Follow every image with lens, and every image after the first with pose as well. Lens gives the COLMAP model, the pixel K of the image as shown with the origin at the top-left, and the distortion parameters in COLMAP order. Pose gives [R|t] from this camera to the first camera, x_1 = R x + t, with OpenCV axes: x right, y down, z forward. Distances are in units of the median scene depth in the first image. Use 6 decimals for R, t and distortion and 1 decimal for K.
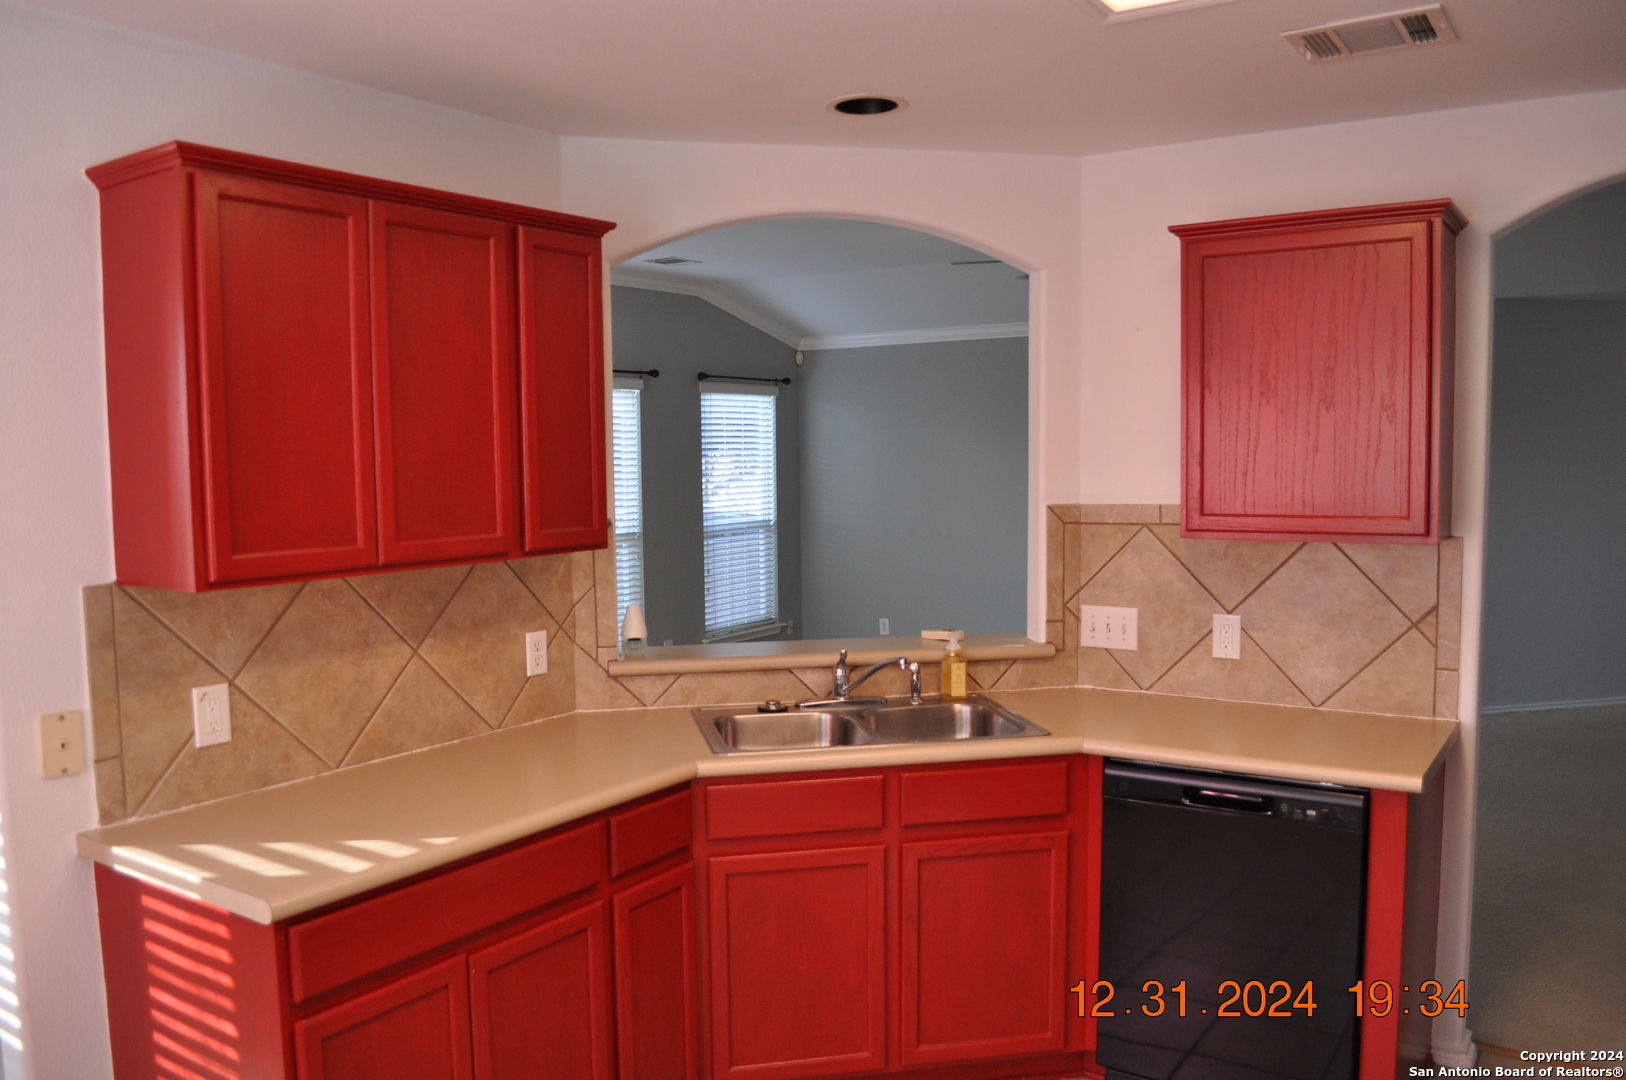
lens RADIAL K [[1298.0, 0, 821.4], [0, 1298.0, 540.6], [0, 0, 1]] dist [-0.067736, 0.006130]
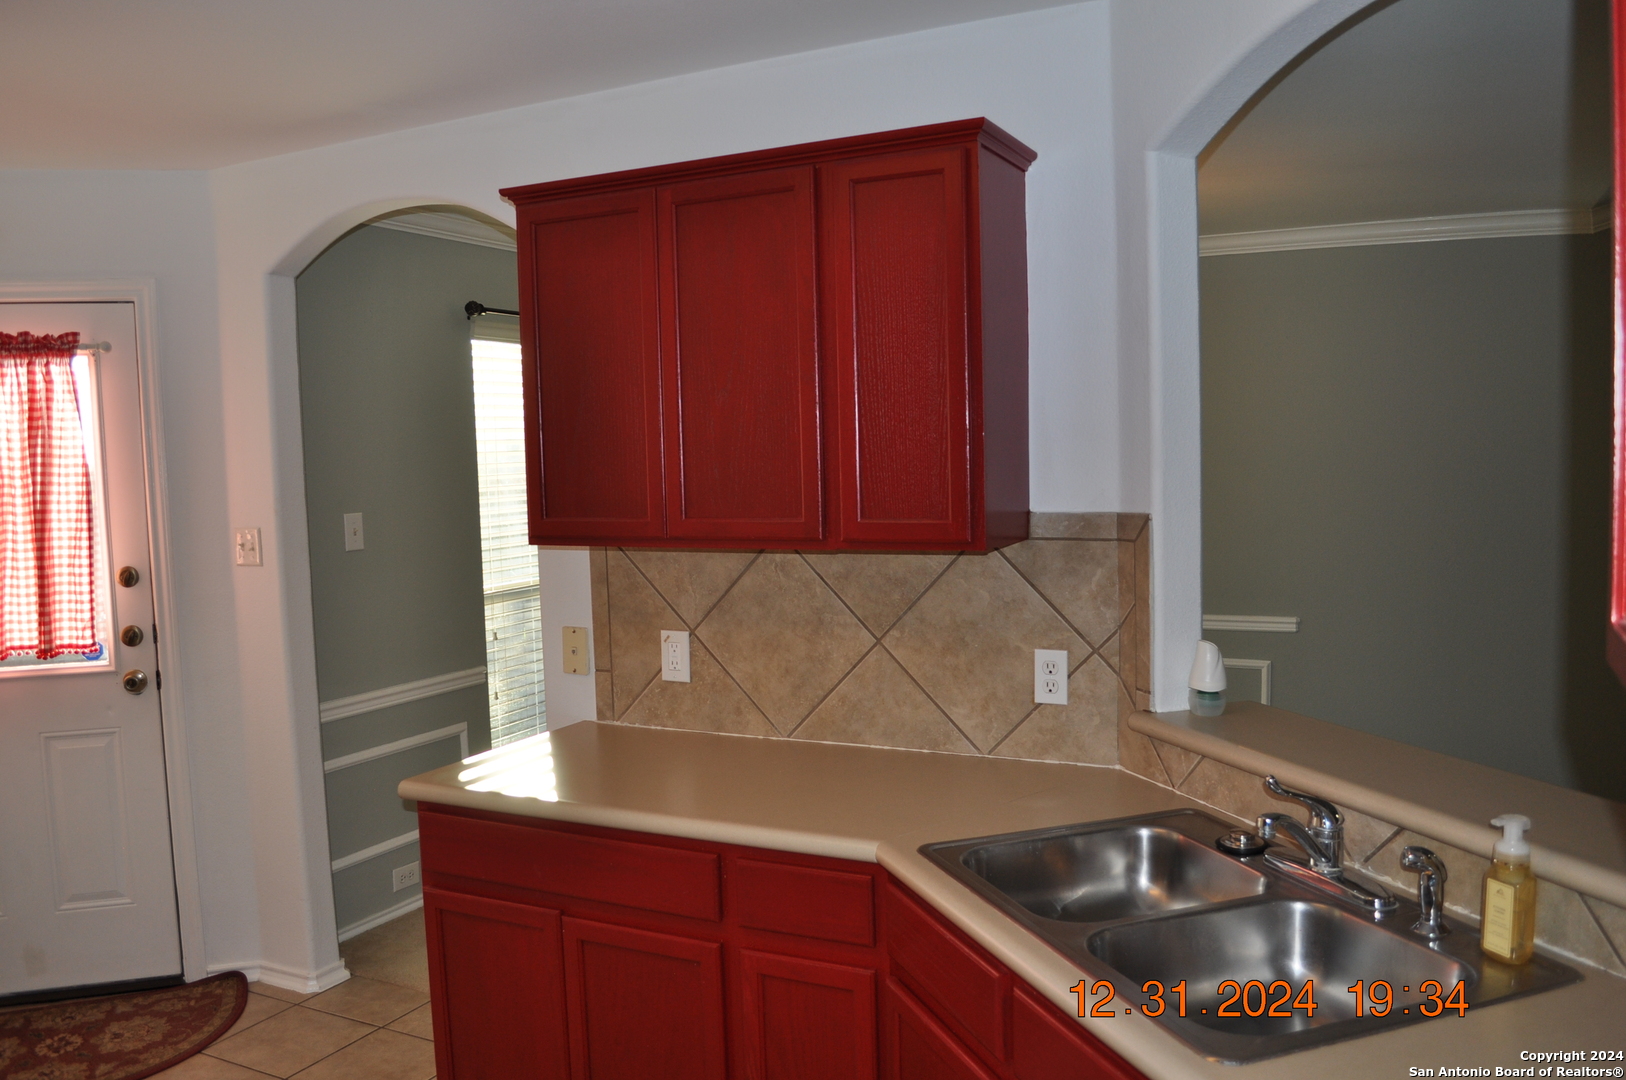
lens RADIAL K [[1298.0, 0, 809.7], [0, 1298.0, 536.0], [0, 0, 1]] dist [-0.067736, 0.006130]
pose [[0.139456, 0.088223, -0.986290, 0.638592], [-0.046574, 0.995505, 0.082462, -0.068935], [0.989132, 0.034436, 0.142938, 0.875153]]
